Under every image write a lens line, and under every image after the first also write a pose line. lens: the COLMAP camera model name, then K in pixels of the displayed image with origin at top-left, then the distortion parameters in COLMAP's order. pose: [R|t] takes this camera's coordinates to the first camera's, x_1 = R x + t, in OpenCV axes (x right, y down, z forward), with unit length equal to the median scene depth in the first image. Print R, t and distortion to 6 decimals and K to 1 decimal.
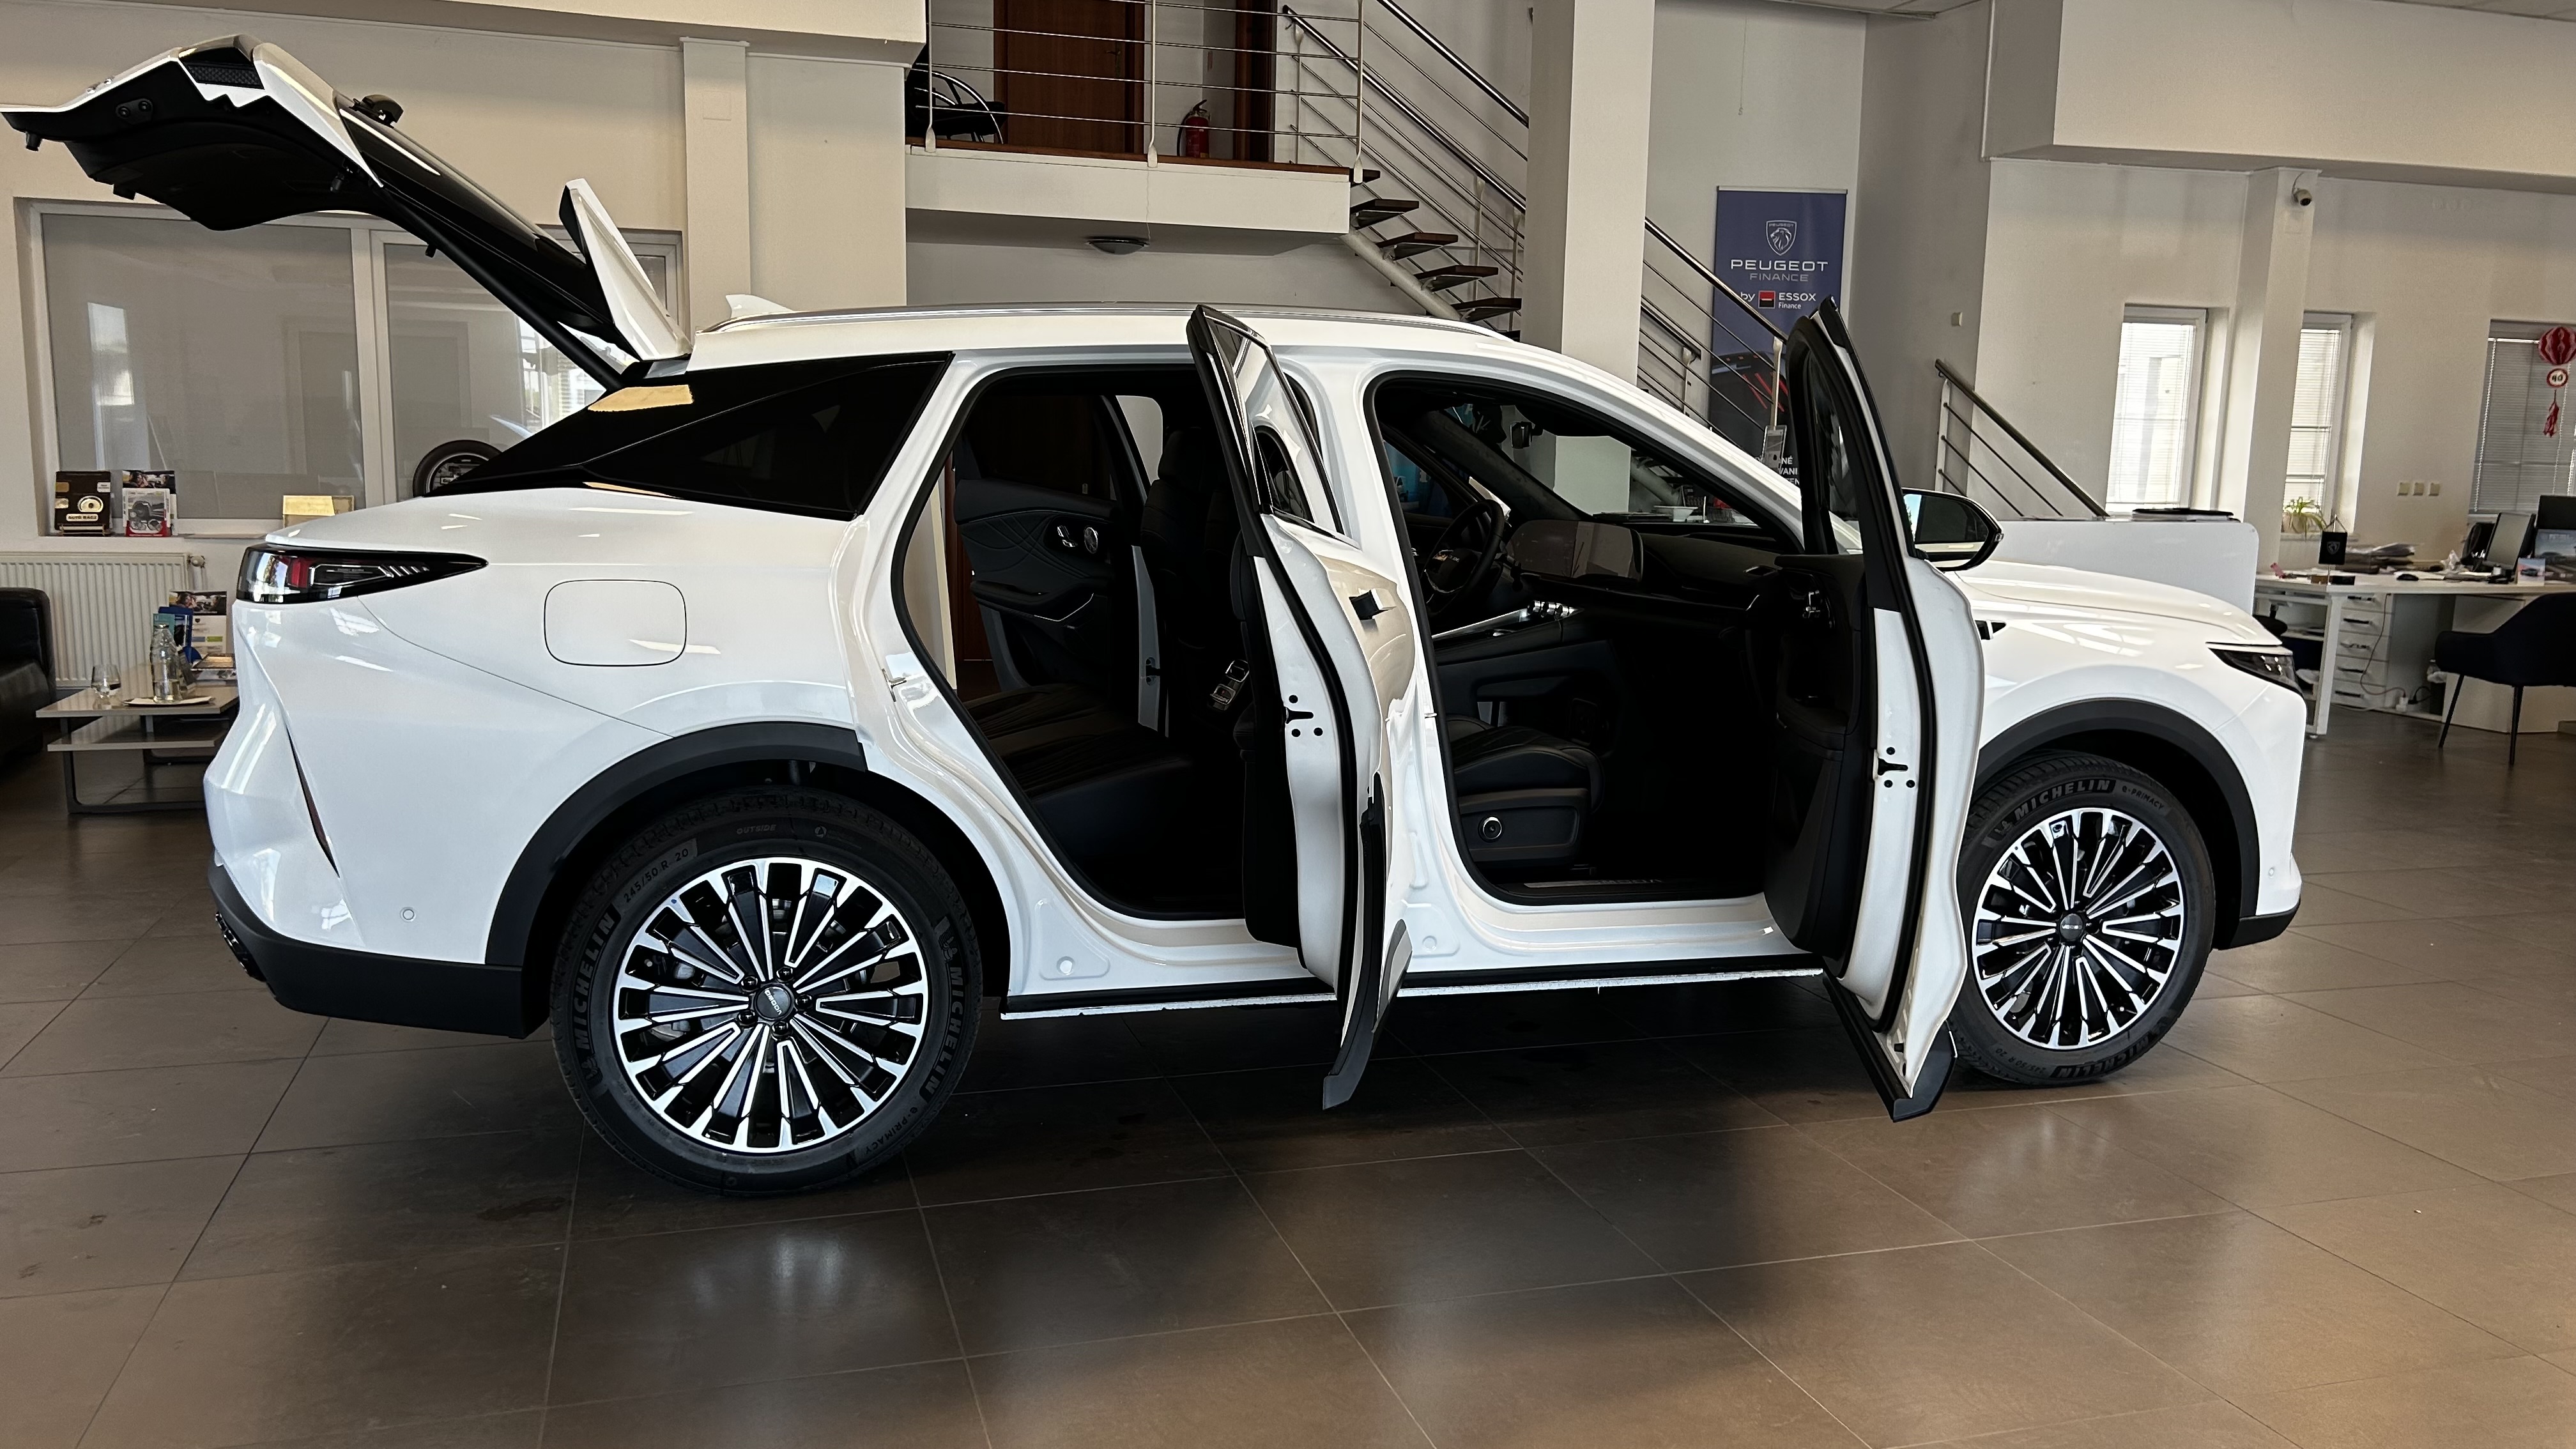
lens RADIAL K [[1946.5, 0, 1297.9], [0, 1946.5, 735.9], [0, 0, 1]] dist [0.083896, -0.156159]
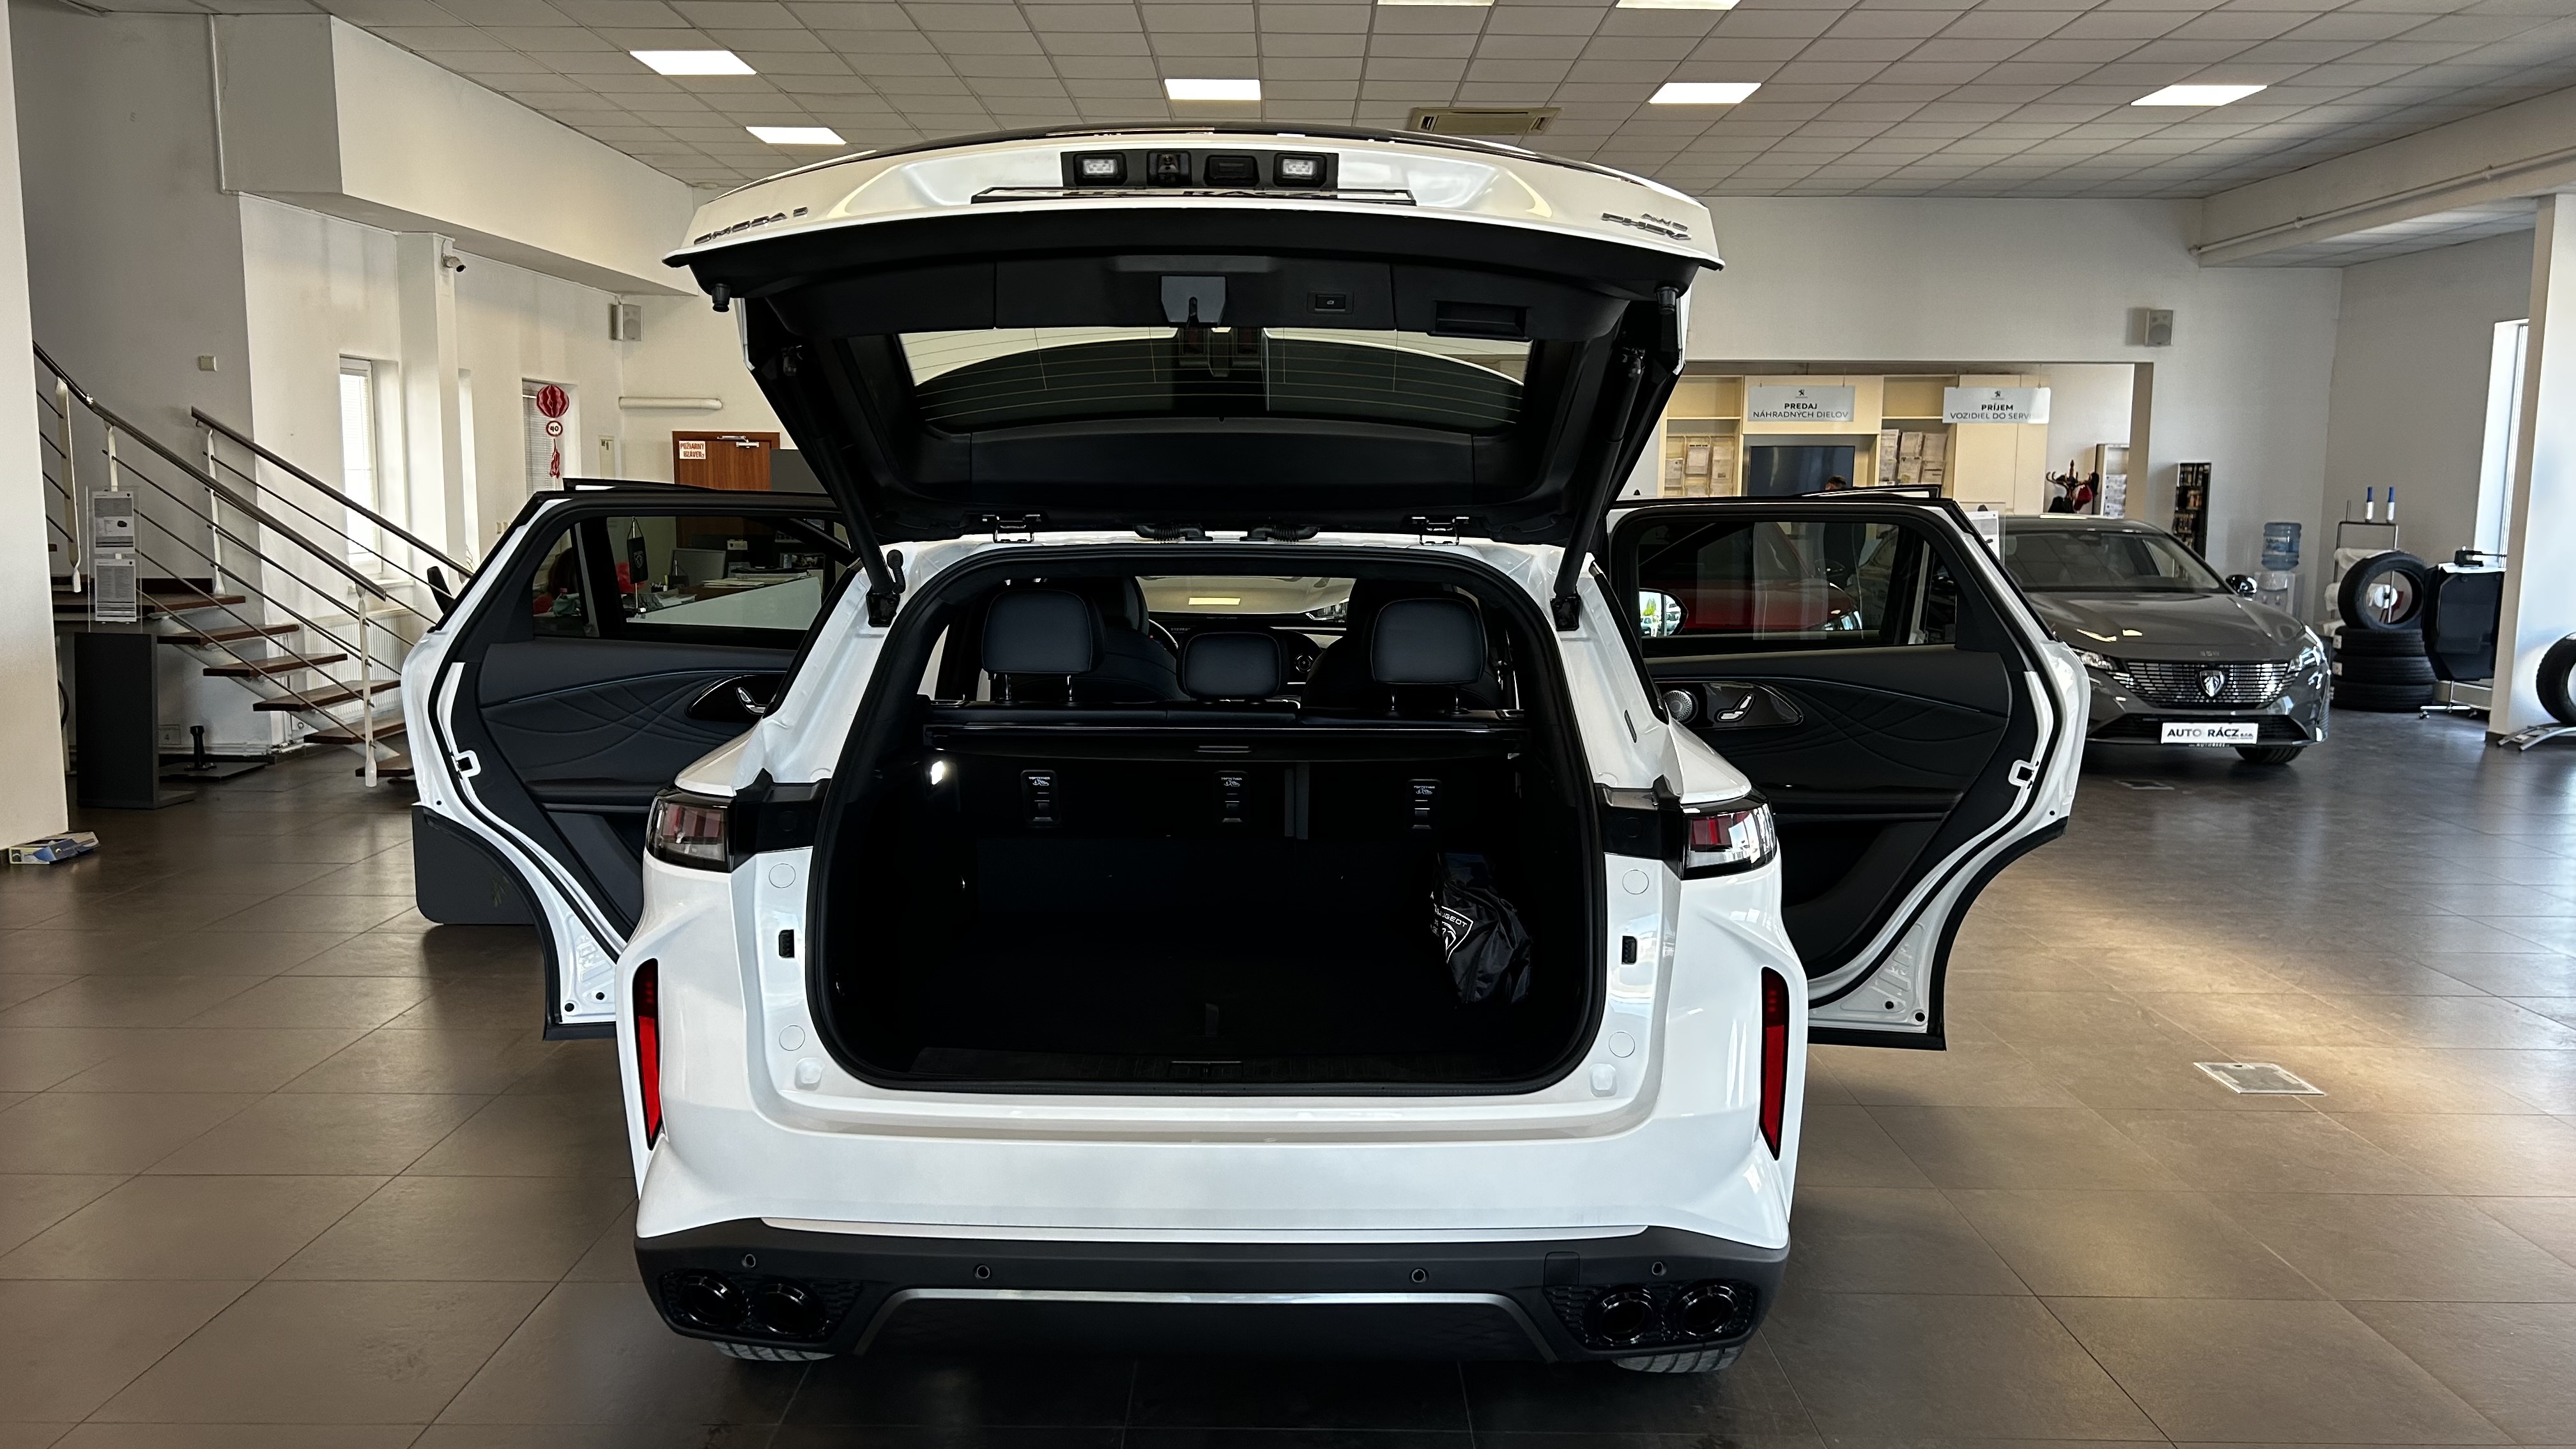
lens RADIAL K [[1946.5, 0, 1297.9], [0, 1946.5, 735.9], [0, 0, 1]] dist [0.083896, -0.156159]
pose [[0.276487, -0.140727, 0.950658, -0.418815], [0.137170, 0.984871, 0.105898, -0.073067], [-0.951178, 0.101122, 0.291607, 0.287329]]
